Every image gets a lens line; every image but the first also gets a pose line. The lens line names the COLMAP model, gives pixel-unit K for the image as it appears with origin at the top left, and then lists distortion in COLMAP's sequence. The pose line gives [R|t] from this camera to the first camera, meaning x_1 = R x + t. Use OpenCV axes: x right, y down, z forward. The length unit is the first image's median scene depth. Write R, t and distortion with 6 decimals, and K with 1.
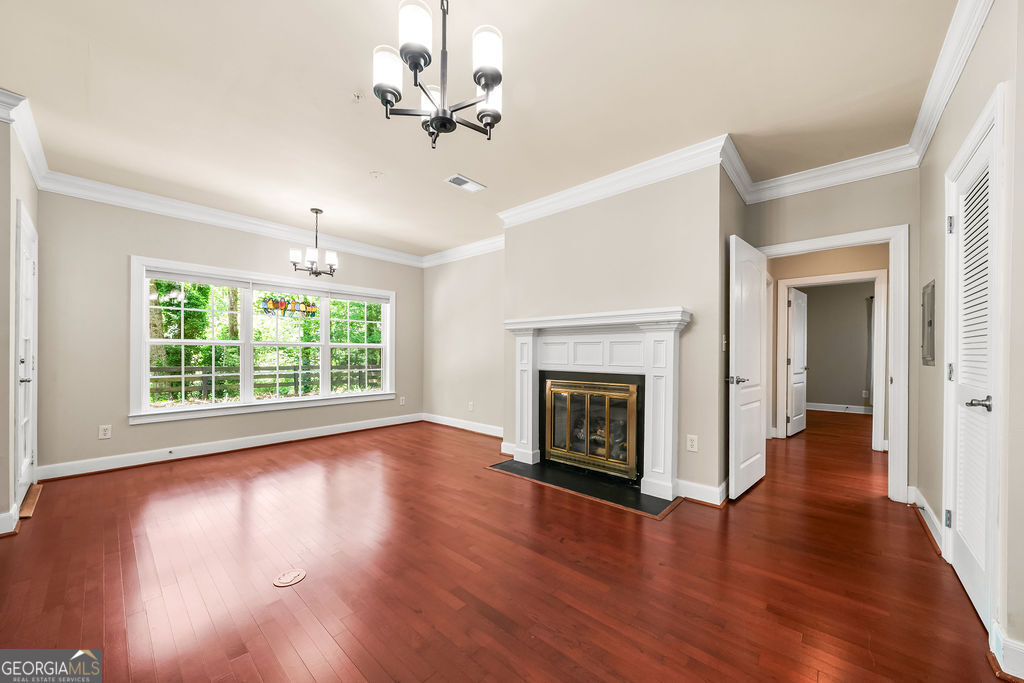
lens RADIAL K [[364.8, 0, 512.7], [0, 364.8, 354.4], [0, 0, 1]] dist [-0.001094, -0.000174]
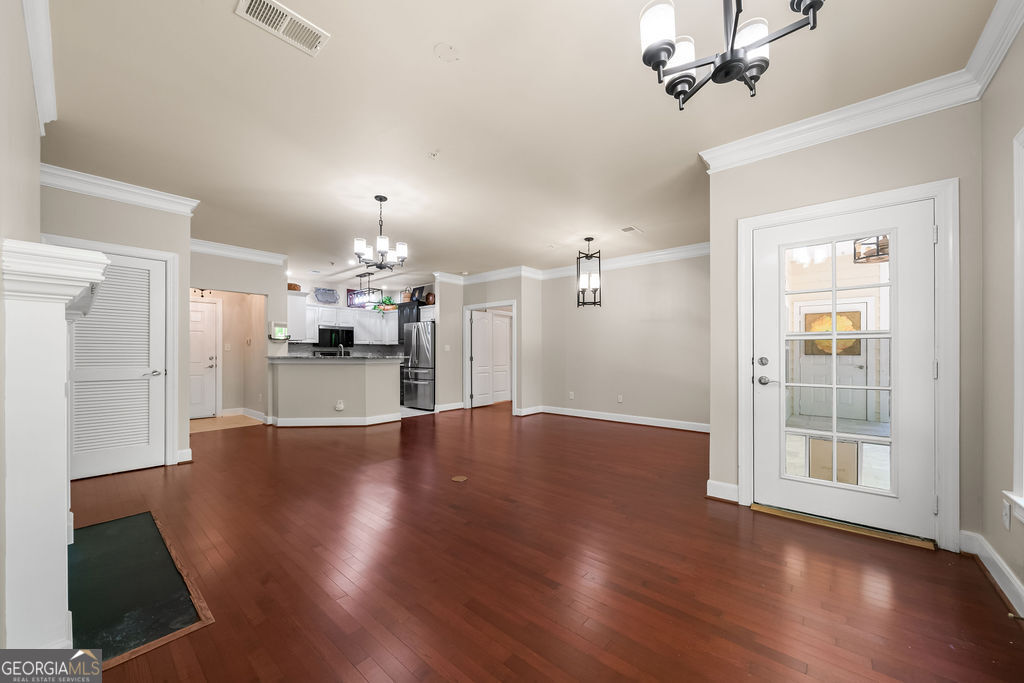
lens RADIAL K [[377.5, 0, 510.6], [0, 377.5, 352.4], [0, 0, 1]] dist [-0.000615, -0.000062]
pose [[-0.999805, -0.005437, -0.018973, -0.401167], [-0.005442, 0.999985, 0.000245, -0.004406], [0.018971, 0.000348, -0.999820, 1.407548]]
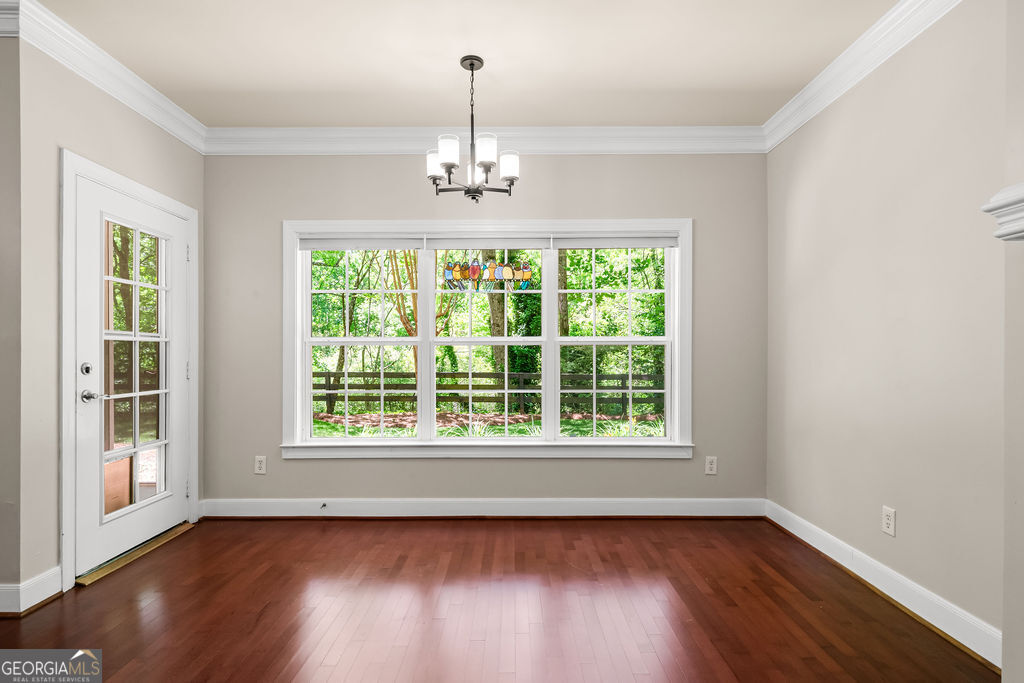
lens RADIAL K [[531.9, 0, 517.0], [0, 531.9, 357.9], [0, 0, 1]] dist [0.001684, 0.001733]
pose [[0.665932, -0.001868, -0.746010, 0.030906], [0.001906, 0.999998, -0.000803, -0.002578], [0.746010, -0.000887, 0.665934, 0.630837]]
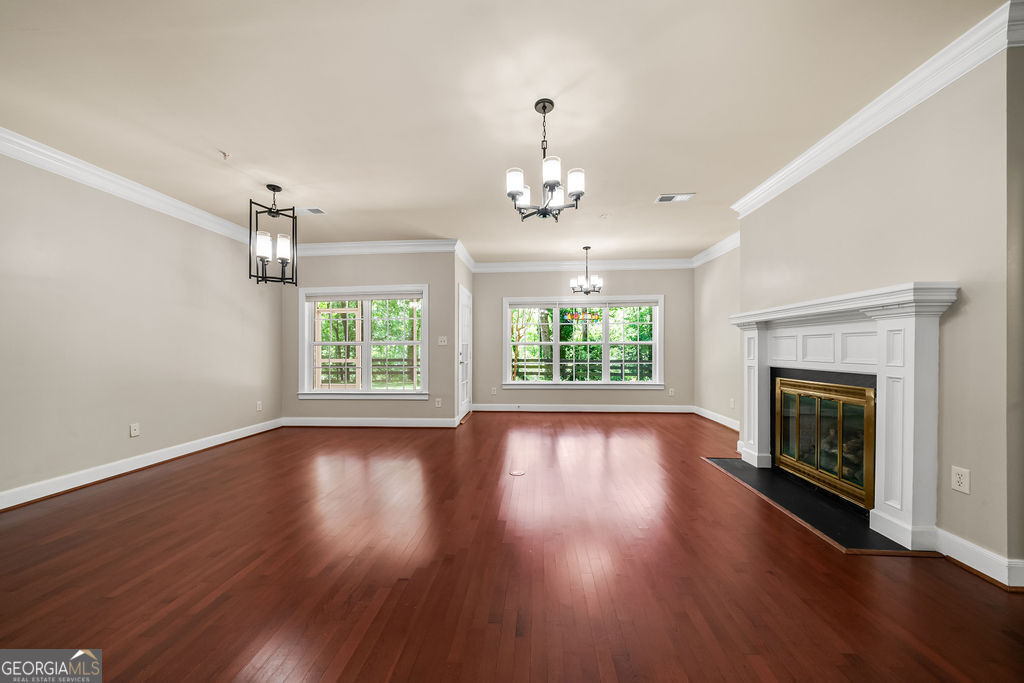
lens RADIAL K [[346.2, 0, 512.6], [0, 346.2, 351.3], [0, 0, 1]] dist [-0.000711, -0.000042]
pose [[0.609807, -0.001818, -0.792548, 0.373302], [0.003250, 0.999995, 0.000207, 0.001804], [0.792543, -0.002702, 0.609810, -0.038484]]
